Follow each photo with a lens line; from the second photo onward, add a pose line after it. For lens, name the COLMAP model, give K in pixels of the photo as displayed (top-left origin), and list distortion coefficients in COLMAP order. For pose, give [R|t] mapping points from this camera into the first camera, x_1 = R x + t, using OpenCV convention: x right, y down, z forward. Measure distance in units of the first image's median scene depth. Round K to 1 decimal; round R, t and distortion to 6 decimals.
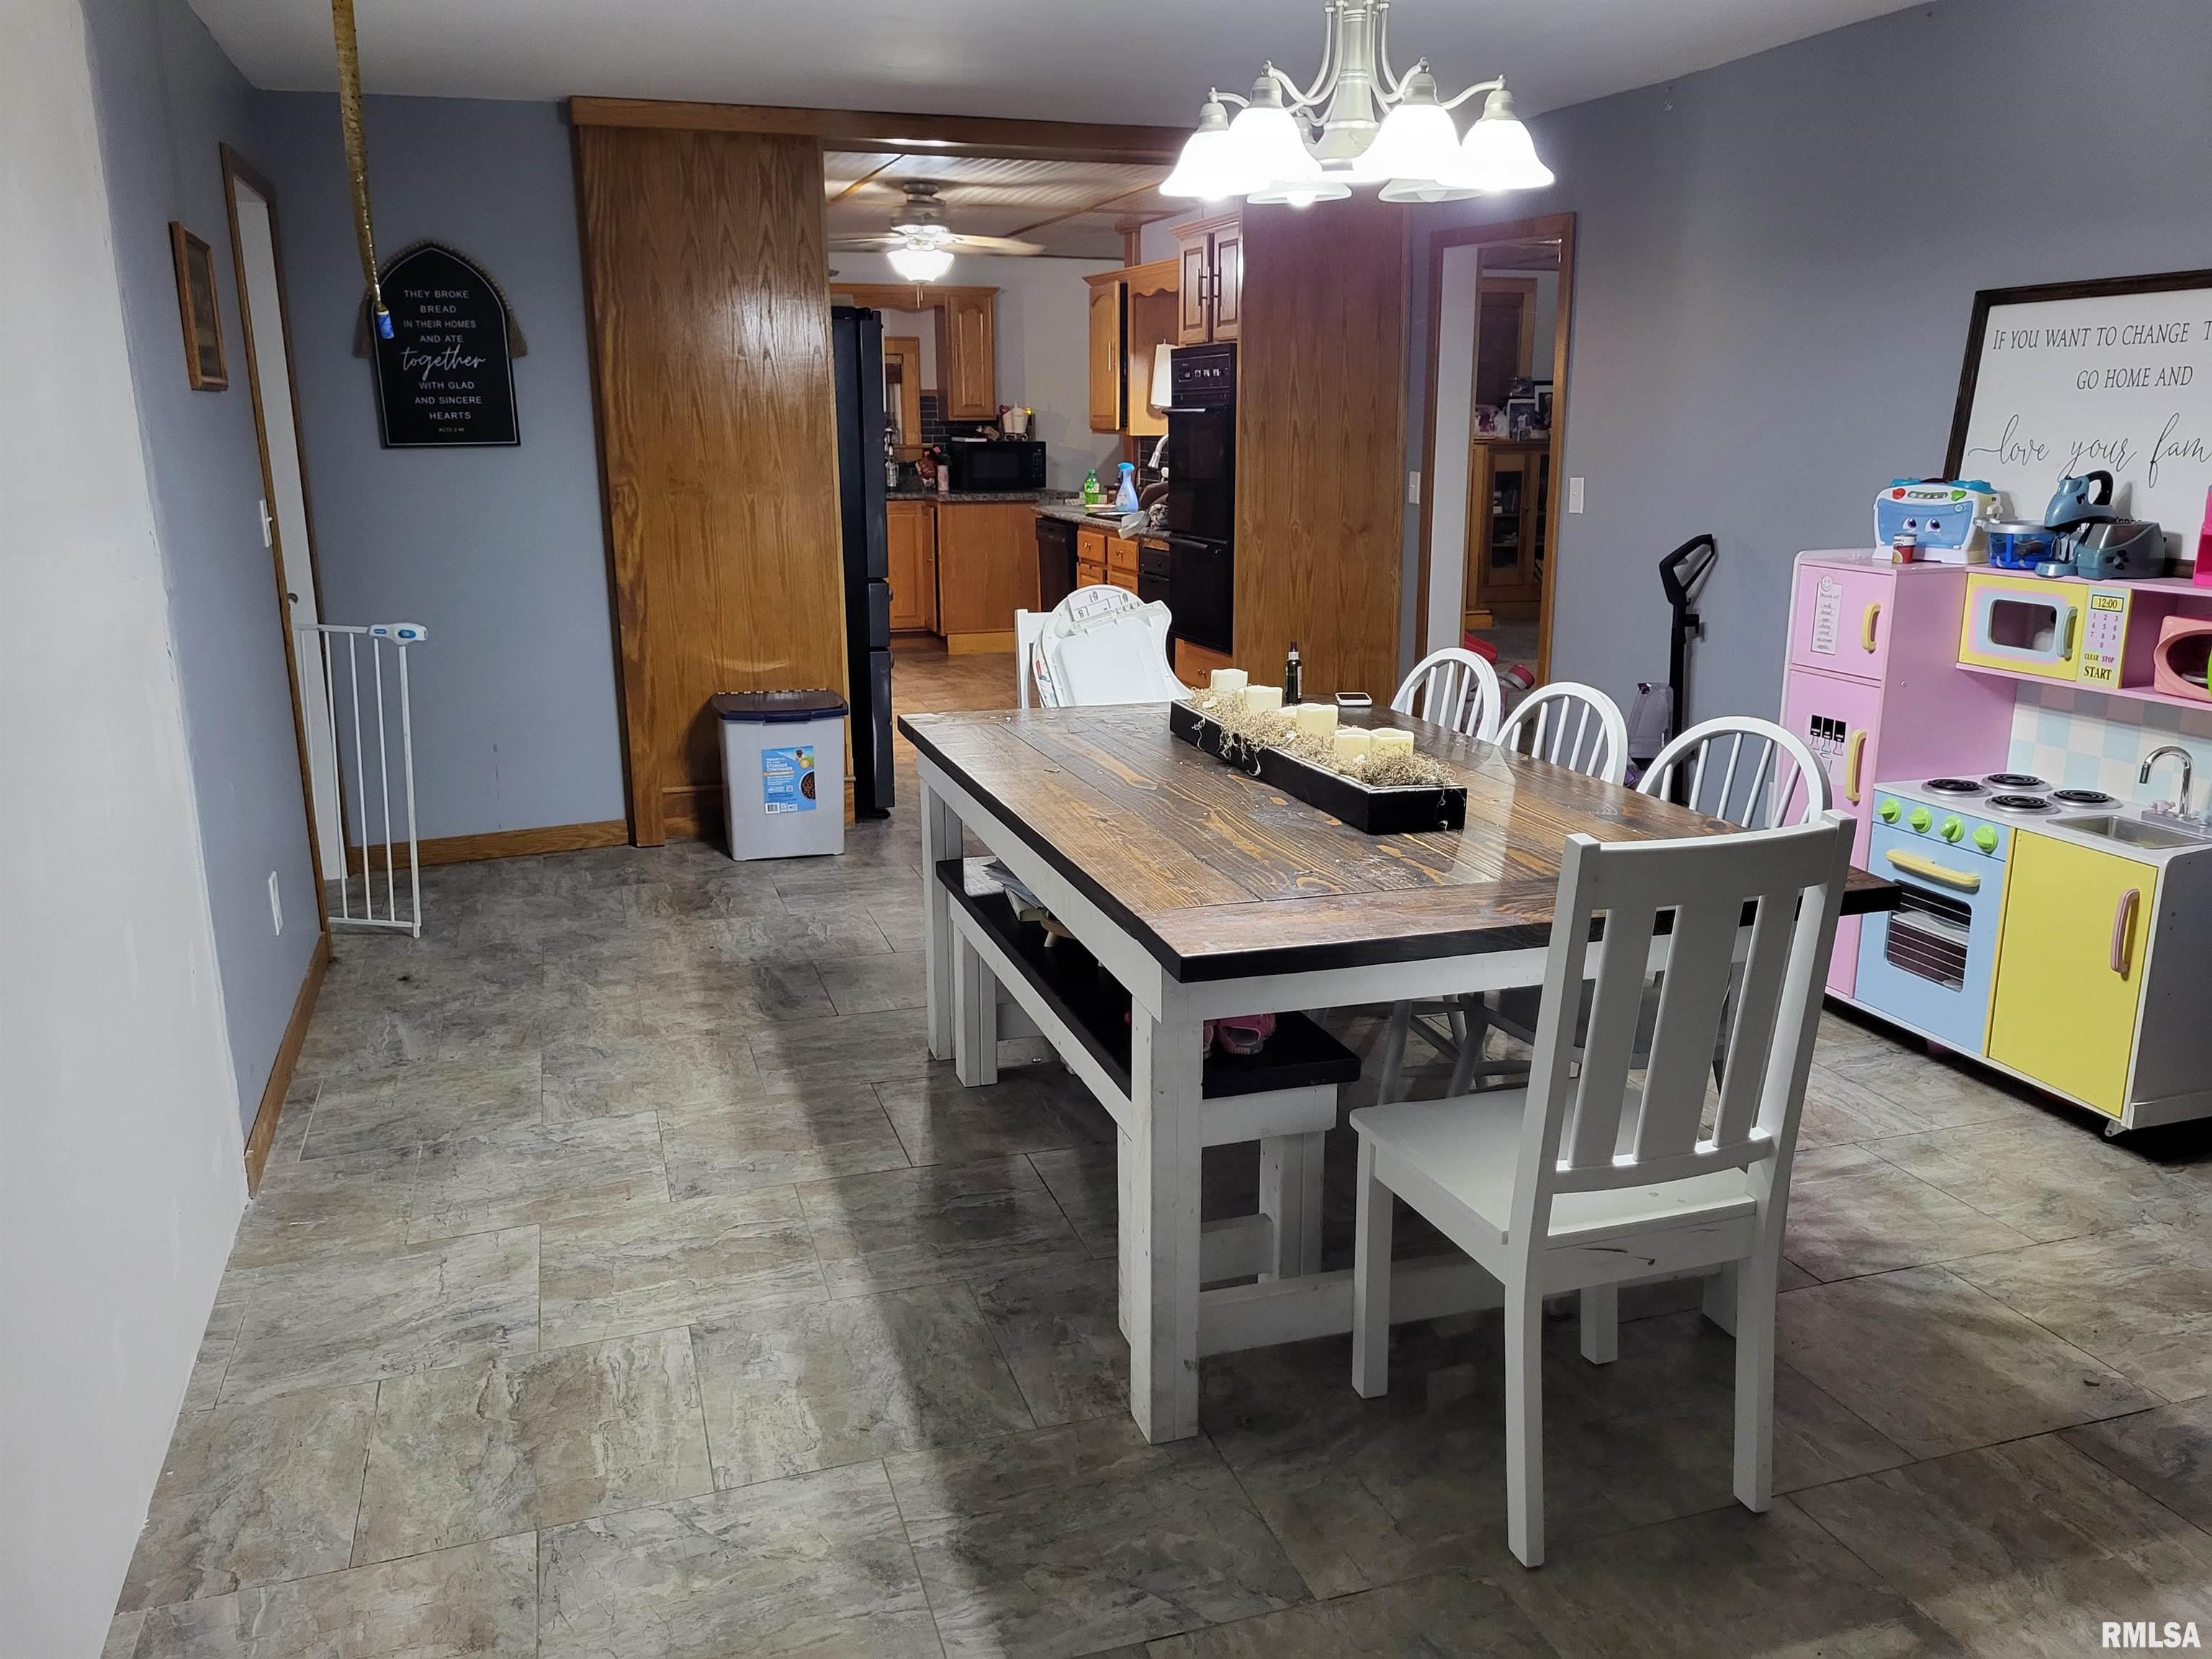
lens RADIAL K [[1695.6, 0, 1106.1], [0, 1695.6, 826.5], [0, 0, 1]] dist [0.021348, -0.012510]
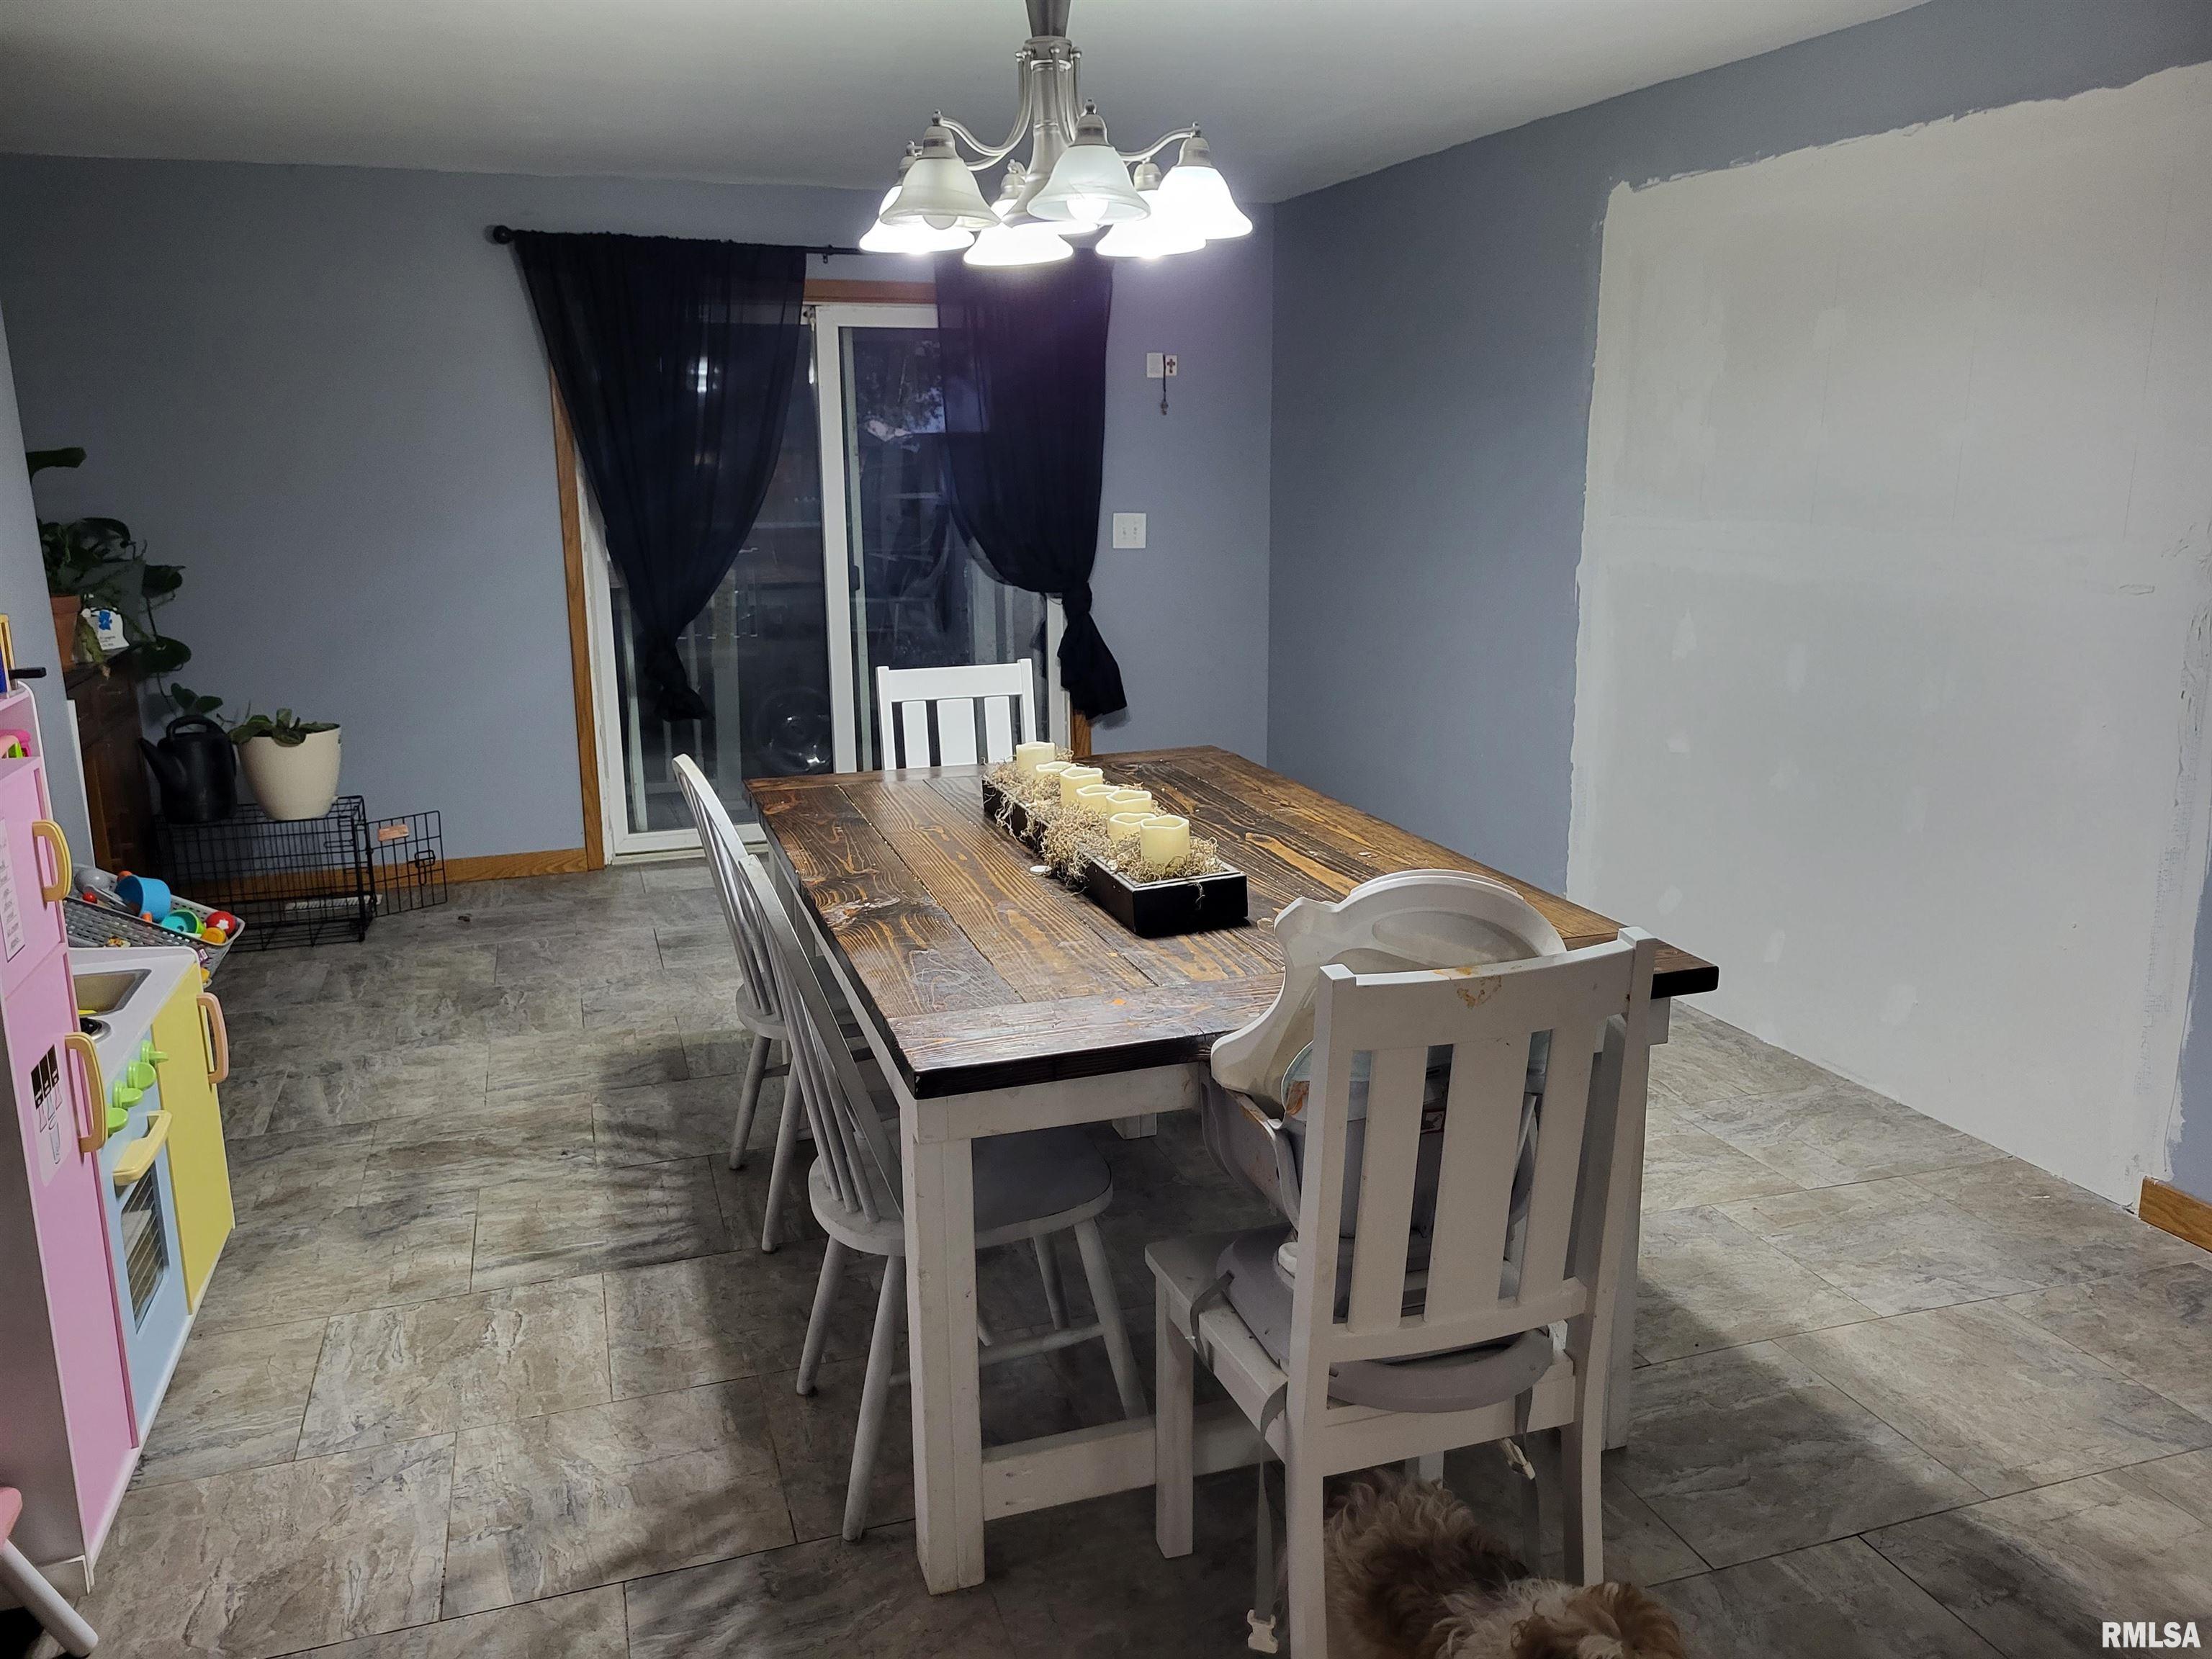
lens RADIAL K [[1695.6, 0, 1122.9], [0, 1695.6, 830.2], [0, 0, 1]] dist [0.021348, -0.012510]
pose [[-0.999768, 0.020423, -0.006878, 0.091529], [0.015276, 0.896763, 0.442248, -0.390528], [0.015200, 0.442041, -0.896866, 1.578699]]
